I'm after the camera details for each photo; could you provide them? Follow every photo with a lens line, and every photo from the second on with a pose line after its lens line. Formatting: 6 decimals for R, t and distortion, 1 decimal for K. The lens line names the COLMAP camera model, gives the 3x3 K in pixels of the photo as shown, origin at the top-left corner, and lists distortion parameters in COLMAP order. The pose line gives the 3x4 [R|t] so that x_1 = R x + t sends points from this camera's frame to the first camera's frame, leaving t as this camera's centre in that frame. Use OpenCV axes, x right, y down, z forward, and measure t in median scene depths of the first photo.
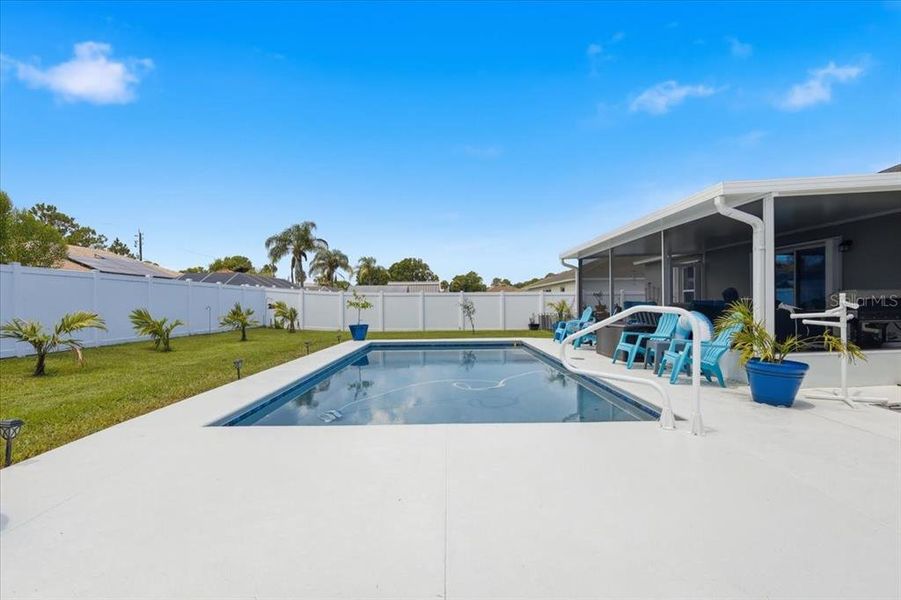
lens RADIAL K [[420.9, 0, 447.0], [0, 420.9, 302.4], [0, 0, 1]] dist [-0.001996, -0.000043]
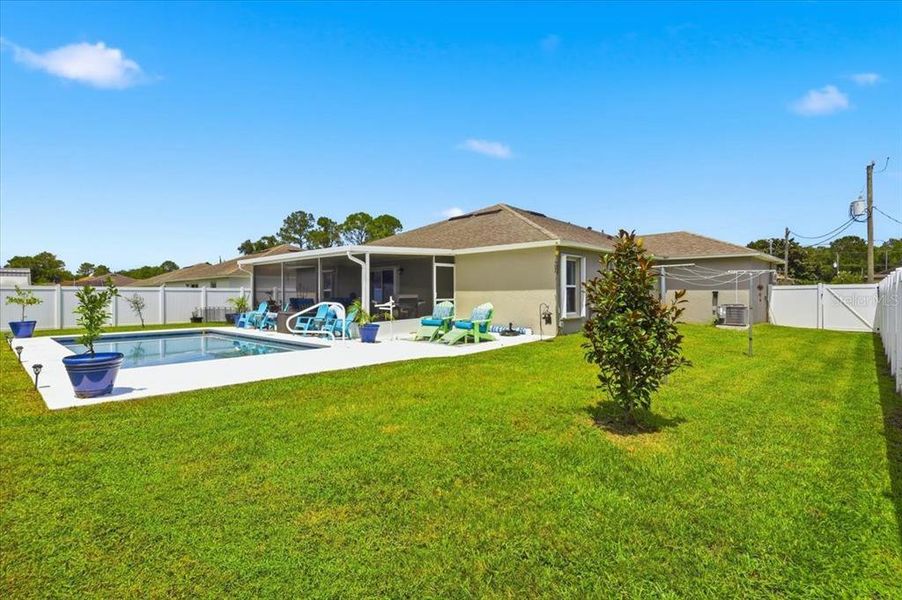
lens RADIAL K [[448.8, 0, 451.0], [0, 448.8, 300.0], [0, 0, 1]] dist [0.001529, 0.000098]
pose [[0.685878, -0.002554, 0.727712, -0.520553], [-0.004482, 0.999960, 0.007734, -0.015419], [-0.727703, -0.008566, 0.685839, -0.748134]]
